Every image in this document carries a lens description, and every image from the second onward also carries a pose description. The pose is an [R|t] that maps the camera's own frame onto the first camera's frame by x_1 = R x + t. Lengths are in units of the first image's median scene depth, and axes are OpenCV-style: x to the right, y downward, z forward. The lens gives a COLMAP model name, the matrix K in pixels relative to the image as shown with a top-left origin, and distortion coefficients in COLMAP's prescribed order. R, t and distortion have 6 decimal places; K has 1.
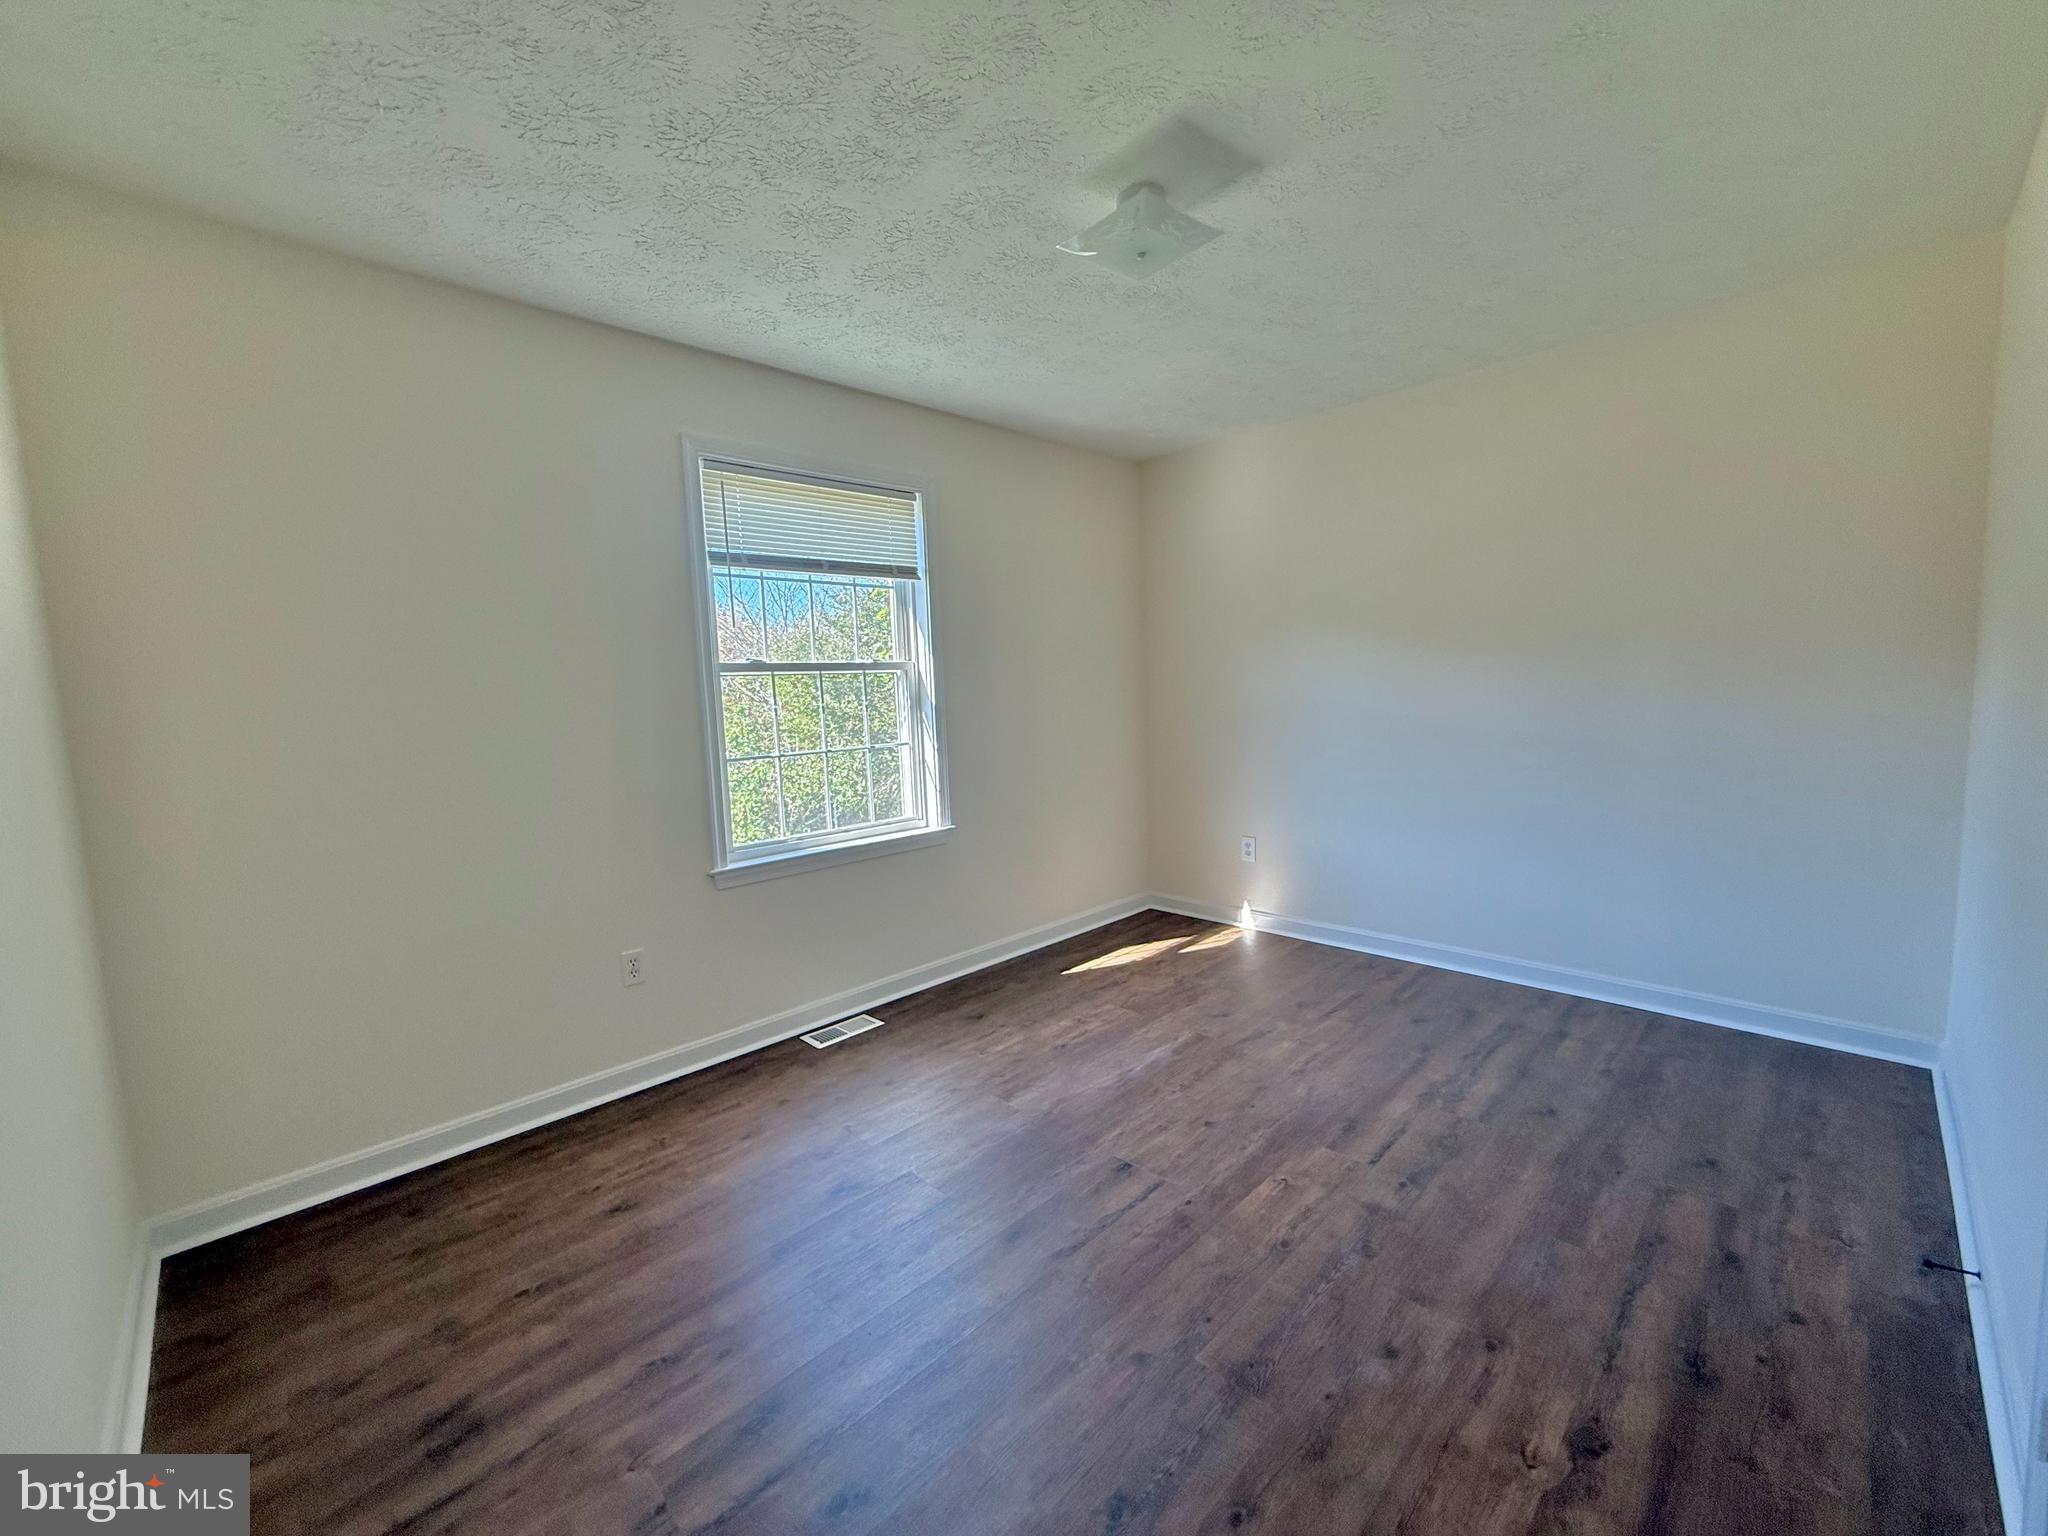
lens RADIAL K [[821.5, 0, 1018.6], [0, 821.5, 776.3], [0, 0, 1]] dist [-0.001037, 0.000214]
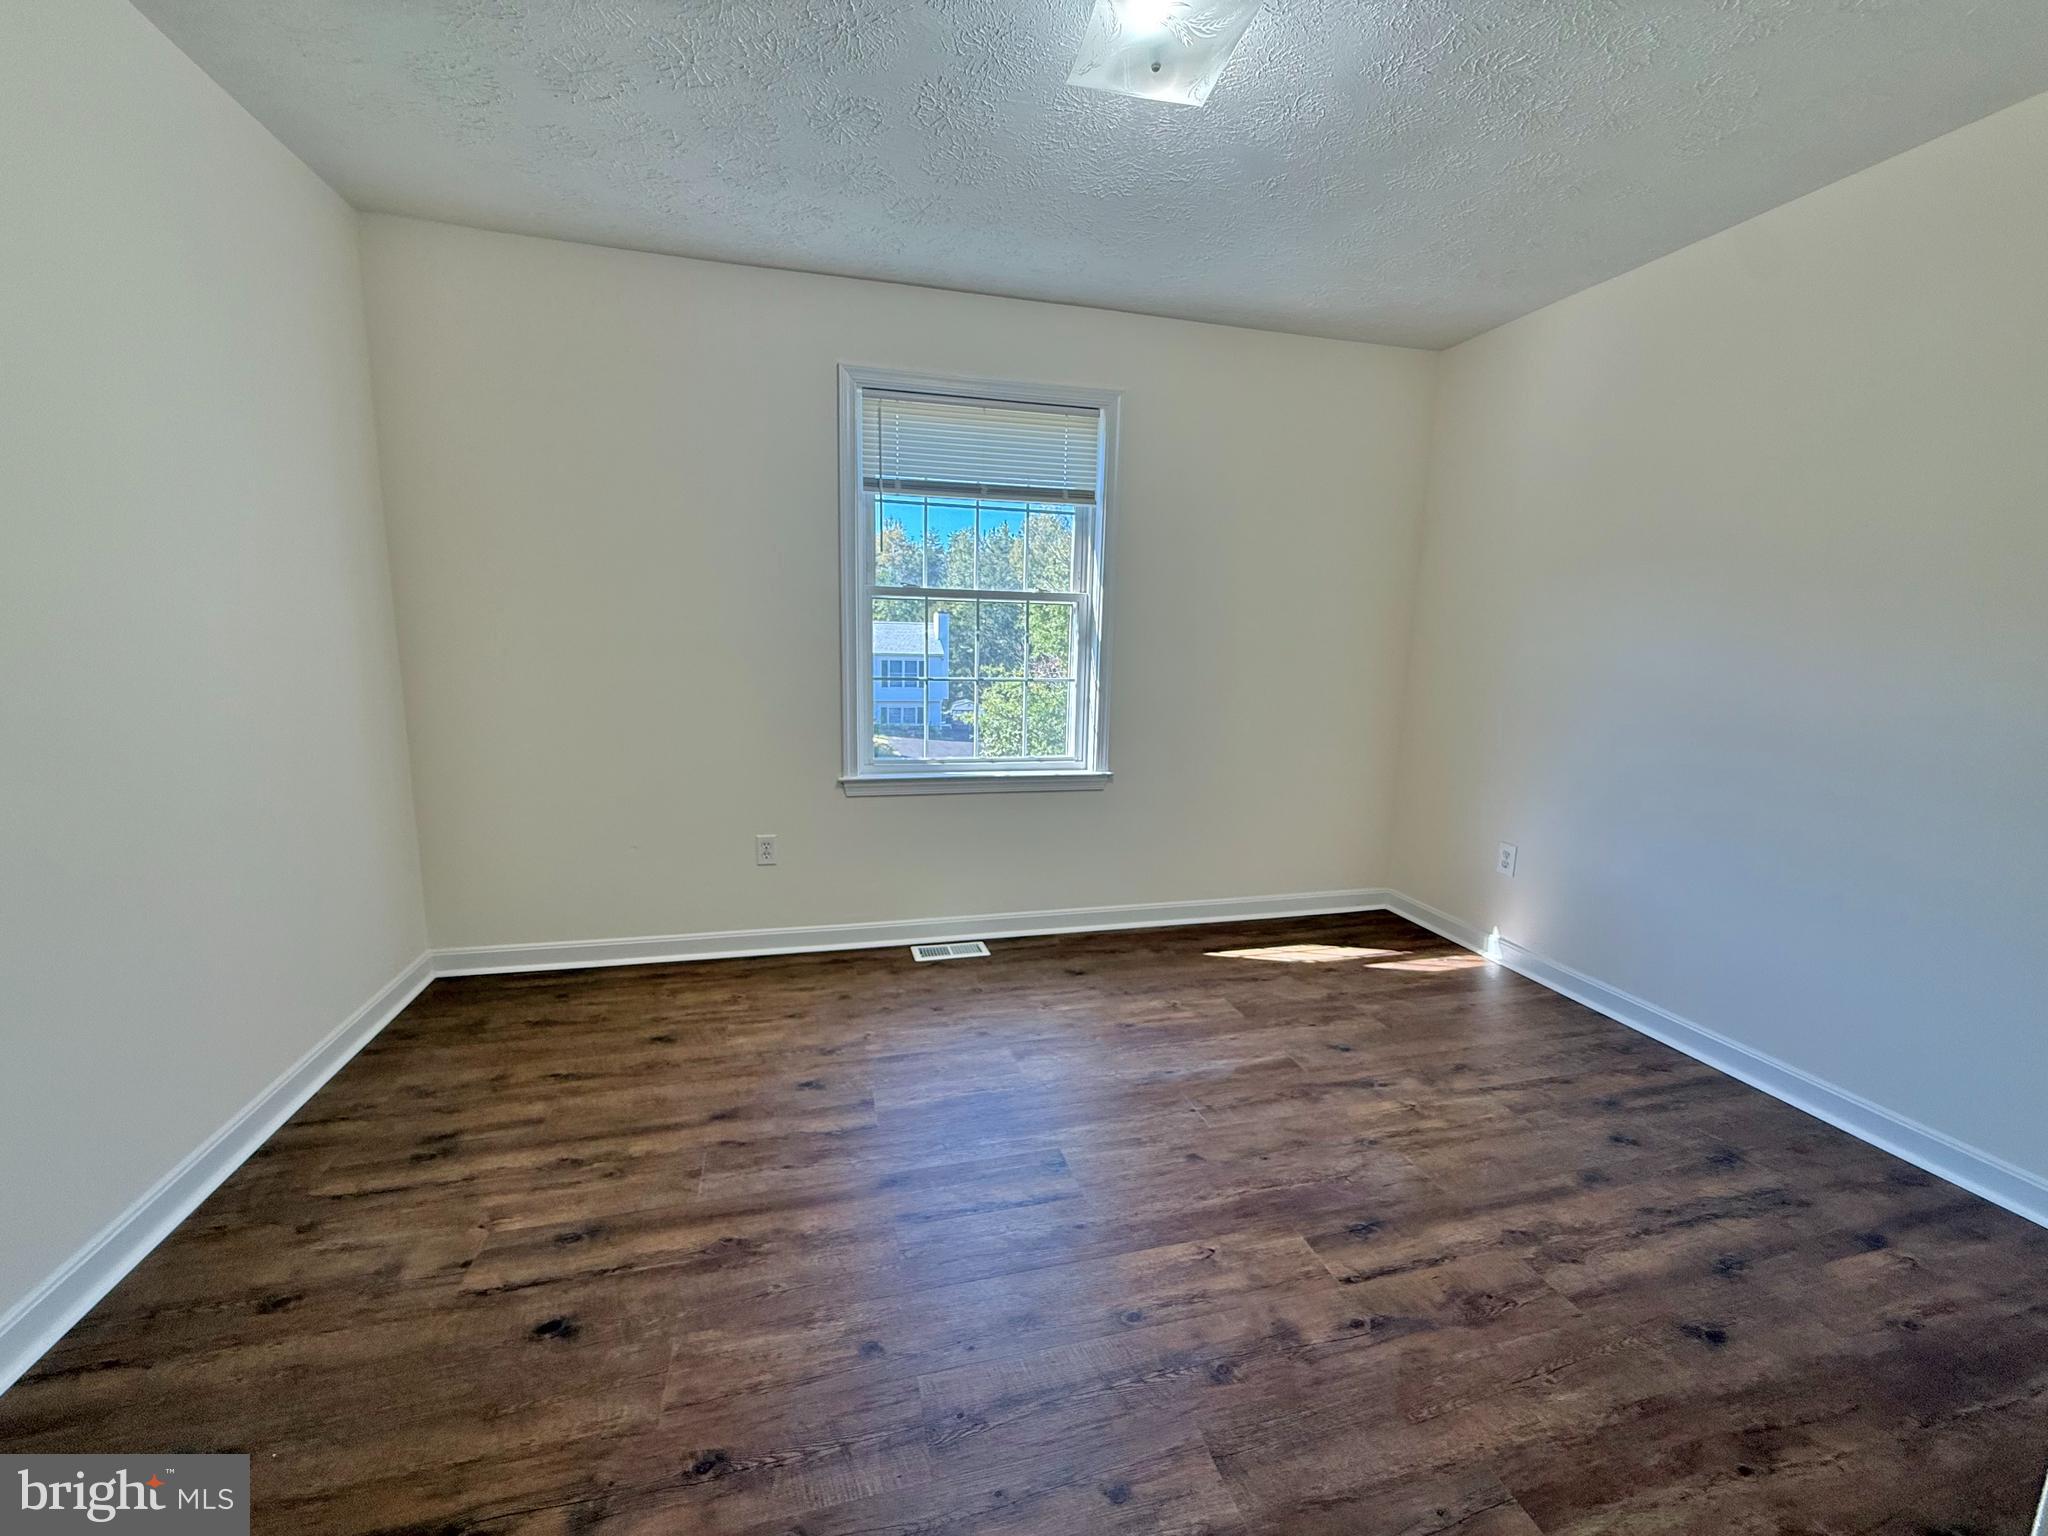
lens RADIAL K [[821.5, 0, 1013.9], [0, 821.5, 775.2], [0, 0, 1]] dist [-0.001037, 0.000214]
pose [[0.864777, 0.142433, -0.481533, 0.347540], [-0.109725, 0.989355, 0.095590, -0.017501], [0.490022, -0.029828, 0.871200, 0.160689]]
